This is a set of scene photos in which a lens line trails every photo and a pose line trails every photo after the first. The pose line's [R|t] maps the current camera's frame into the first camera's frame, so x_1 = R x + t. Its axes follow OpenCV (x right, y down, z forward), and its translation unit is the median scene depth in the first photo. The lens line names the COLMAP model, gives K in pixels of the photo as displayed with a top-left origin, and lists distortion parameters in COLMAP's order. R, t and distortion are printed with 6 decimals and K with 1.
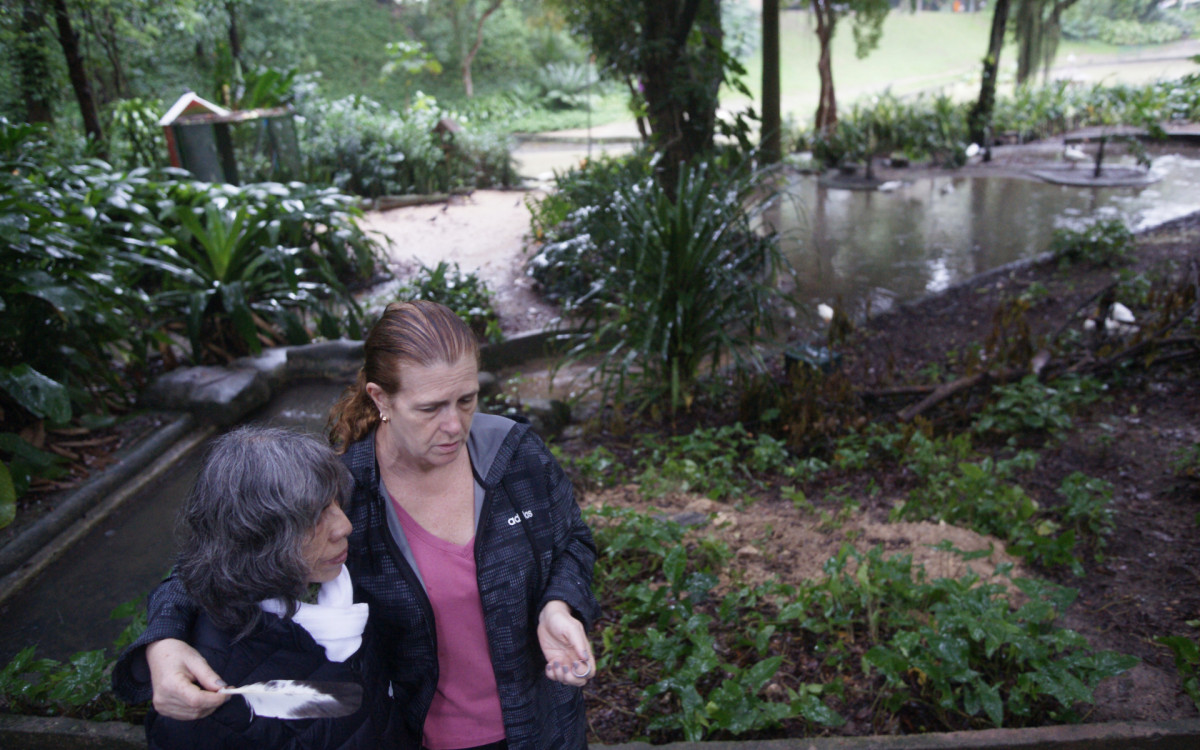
lens RADIAL K [[817.1, 0, 602.1], [0, 817.1, 374.9], [0, 0, 1]] dist [-0.053217, 0.047047]
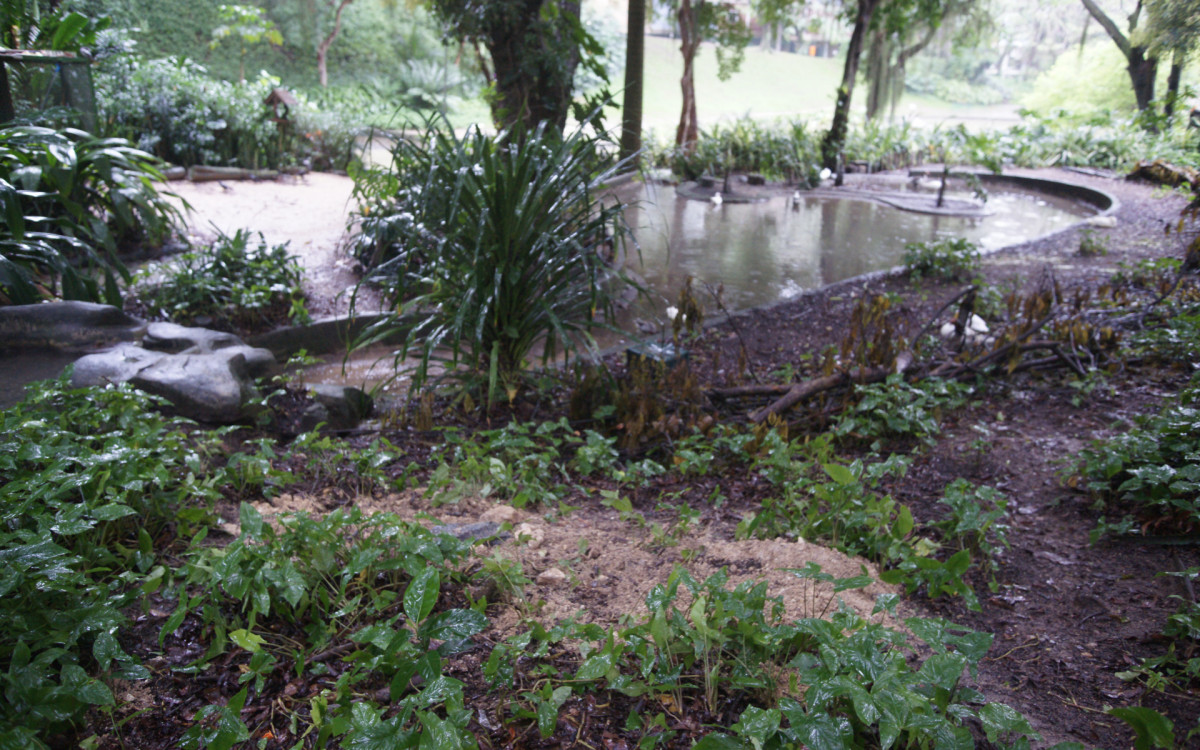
lens RADIAL K [[817.1, 0, 602.6], [0, 817.1, 371.1], [0, 0, 1]] dist [-0.053217, 0.047047]
pose [[0.983679, 0.045430, 0.174103, 0.045513], [-0.040781, 0.998712, -0.030187, 0.026830], [-0.175250, 0.022594, 0.984265, 0.134365]]
